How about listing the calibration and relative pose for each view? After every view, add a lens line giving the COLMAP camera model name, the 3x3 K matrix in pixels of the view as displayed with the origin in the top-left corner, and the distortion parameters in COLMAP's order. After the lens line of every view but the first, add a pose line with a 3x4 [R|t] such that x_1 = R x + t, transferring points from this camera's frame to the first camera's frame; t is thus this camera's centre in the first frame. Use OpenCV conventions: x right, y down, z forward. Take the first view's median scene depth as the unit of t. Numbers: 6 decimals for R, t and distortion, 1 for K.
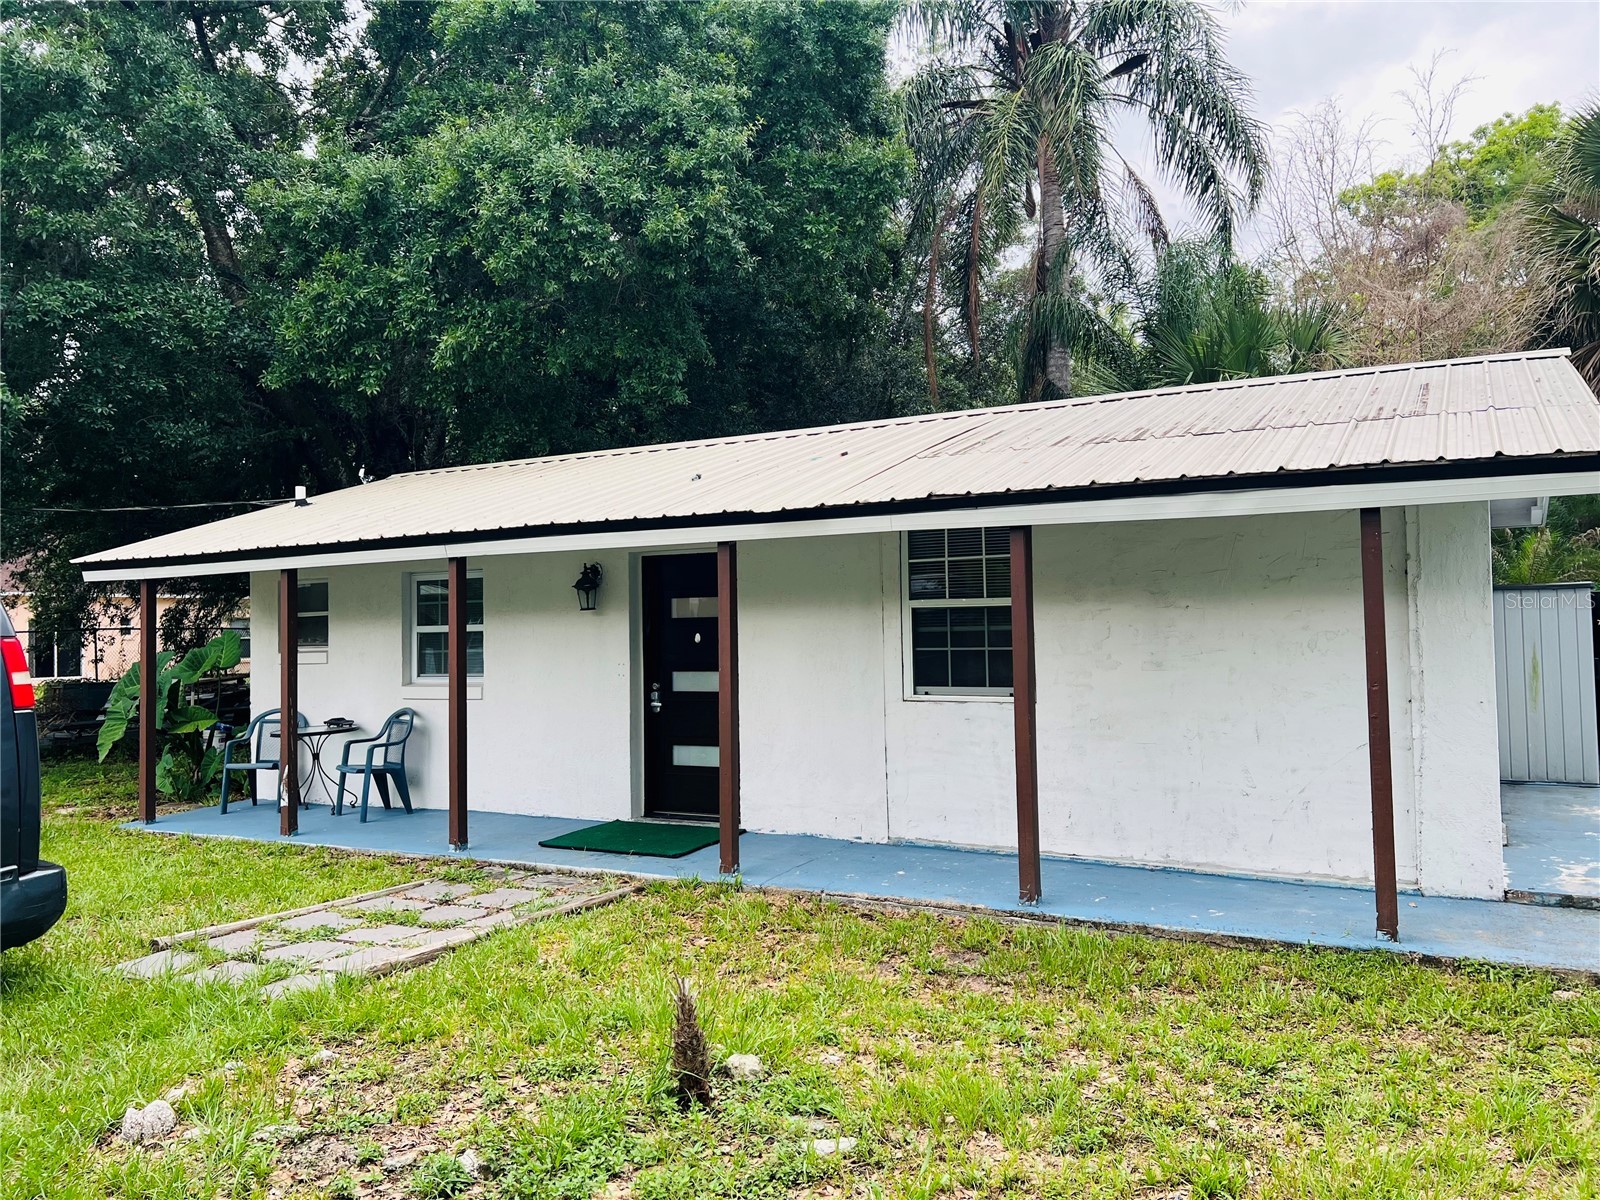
lens RADIAL K [[1209.1, 0, 804.8], [0, 1209.1, 596.1], [0, 0, 1]] dist [0.055732, -0.055905]
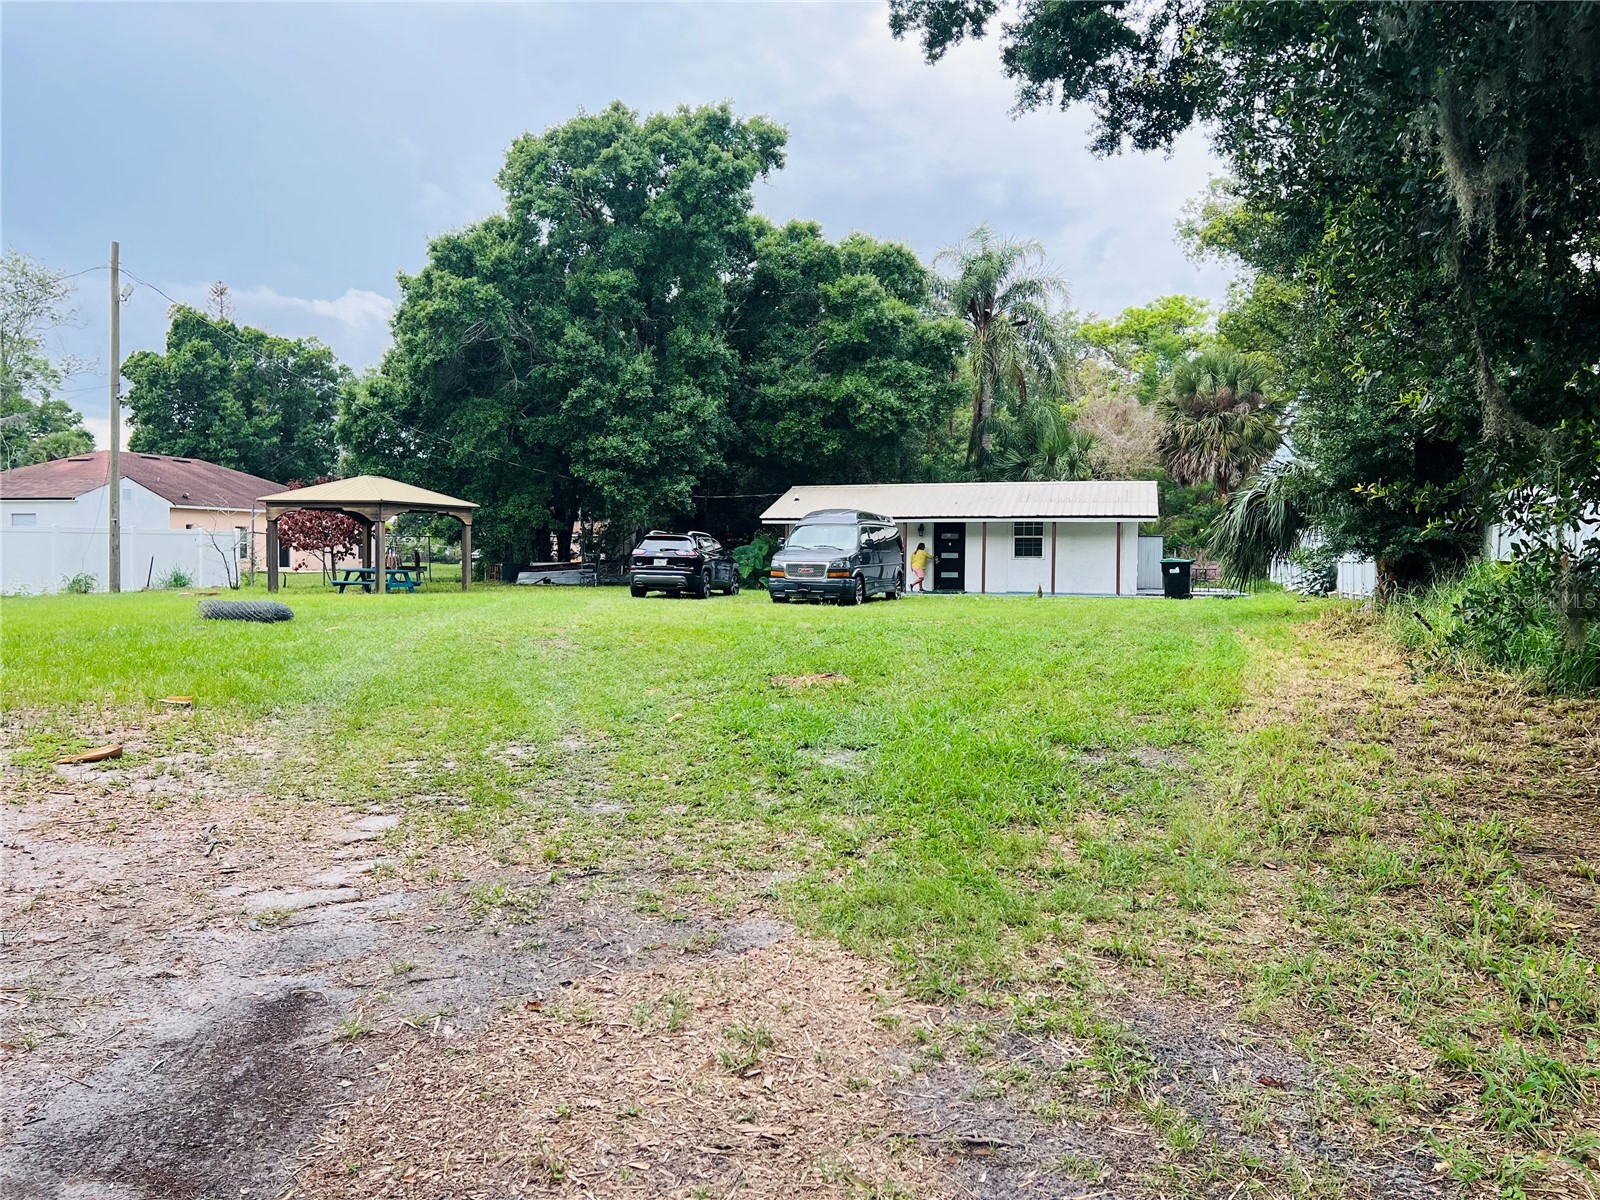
lens RADIAL K [[1209.1, 0, 806.9], [0, 1209.1, 593.7], [0, 0, 1]] dist [0.055732, -0.055905]
pose [[0.973052, 0.010280, 0.230357, -1.540034], [-0.025156, 0.997776, 0.061733, -0.037459], [-0.229210, -0.065864, 0.971146, -2.866832]]
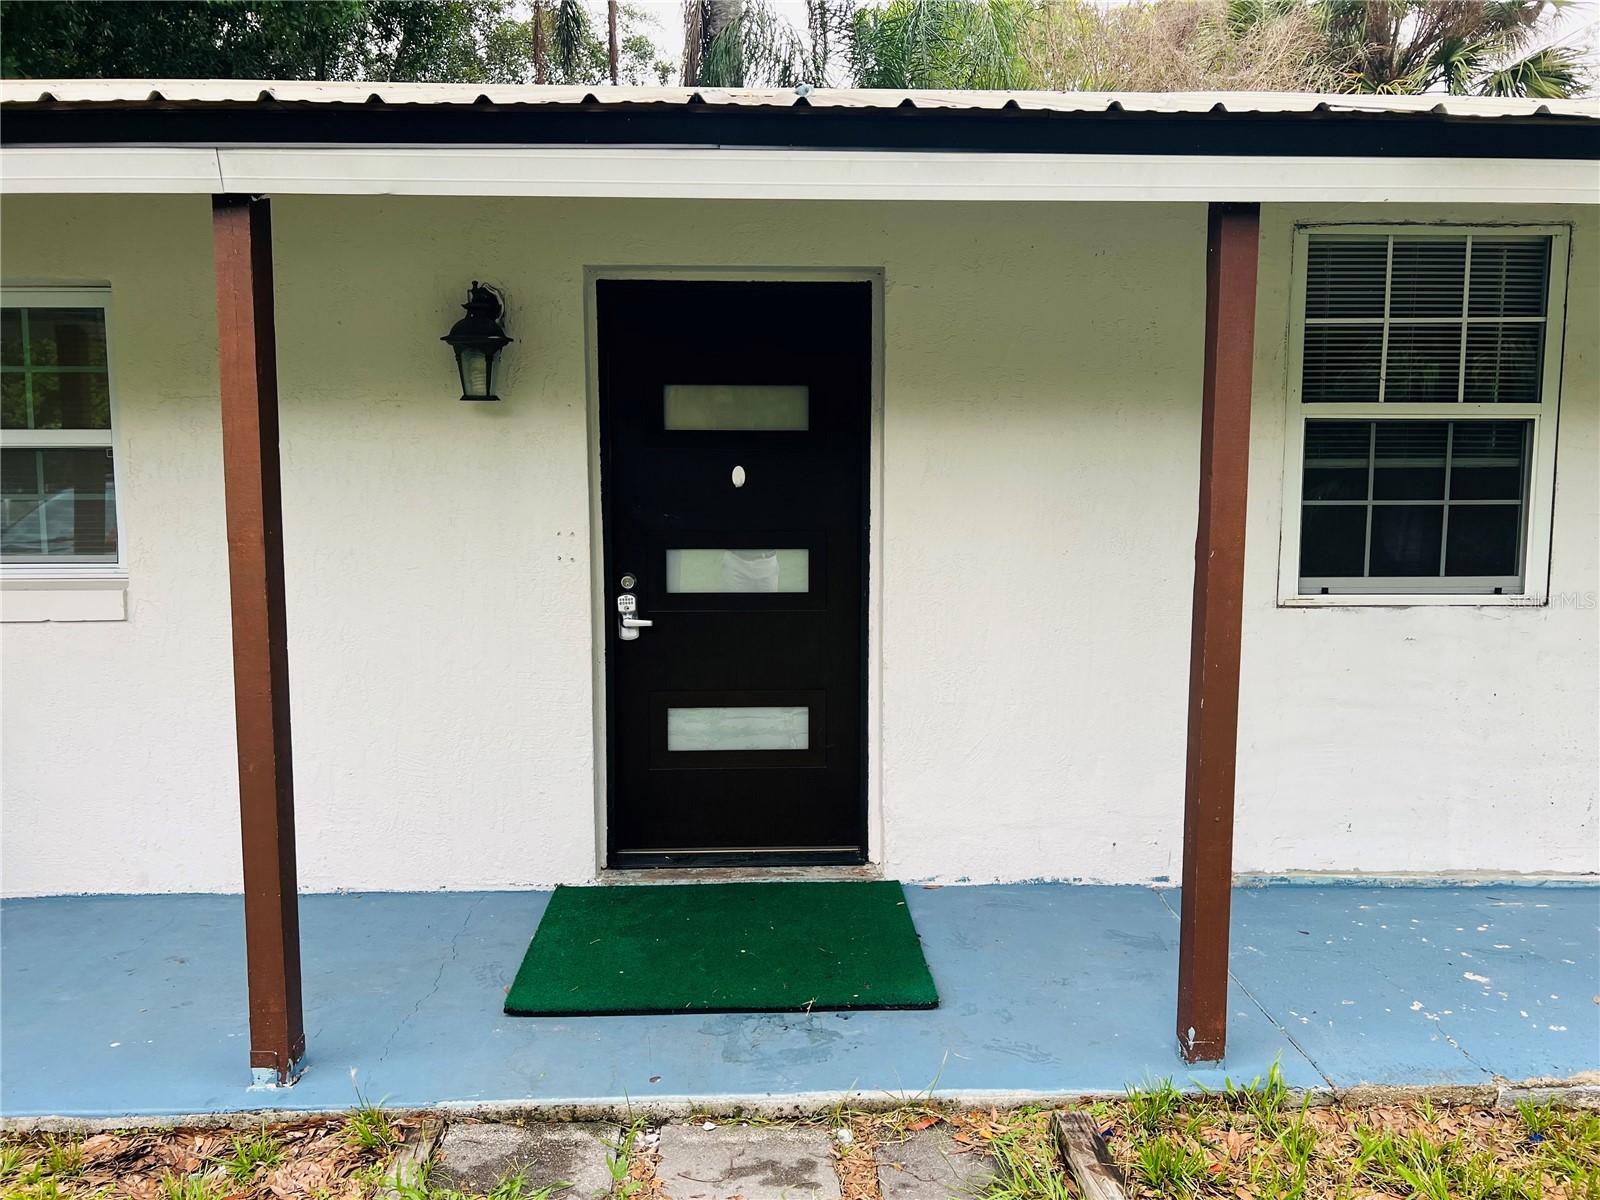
lens RADIAL K [[1209.1, 0, 797.1], [0, 1209.1, 599.0], [0, 0, 1]] dist [0.055732, -0.055905]
pose [[0.858956, -0.033932, 0.510924, -0.332714], [-0.027986, 0.993199, 0.113012, 0.030895], [-0.511284, -0.111371, 0.852165, 0.646166]]
